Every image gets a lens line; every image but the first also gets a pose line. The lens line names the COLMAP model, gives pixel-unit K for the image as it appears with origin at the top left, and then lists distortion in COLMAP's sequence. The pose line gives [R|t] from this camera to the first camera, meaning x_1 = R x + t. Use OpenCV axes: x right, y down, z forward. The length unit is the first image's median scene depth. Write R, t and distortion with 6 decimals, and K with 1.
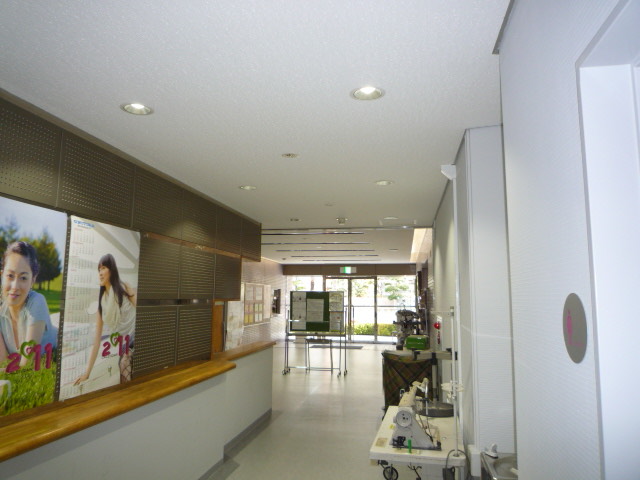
lens RADIAL K [[471.8, 0, 320.7], [0, 471.8, 242.5], [0, 0, 1]] dist [-0.010912, -0.001848]
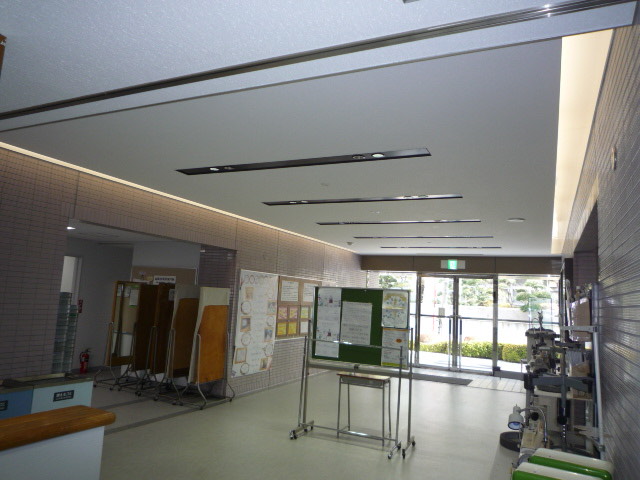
lens RADIAL K [[471.8, 0, 320.7], [0, 471.8, 233.9], [0, 0, 1]] dist [-0.010912, -0.001848]
pose [[0.963189, 0.007708, -0.268713, 0.057633], [-0.015262, 0.999545, -0.026035, 0.034828], [0.268390, 0.029178, 0.962868, 0.288628]]
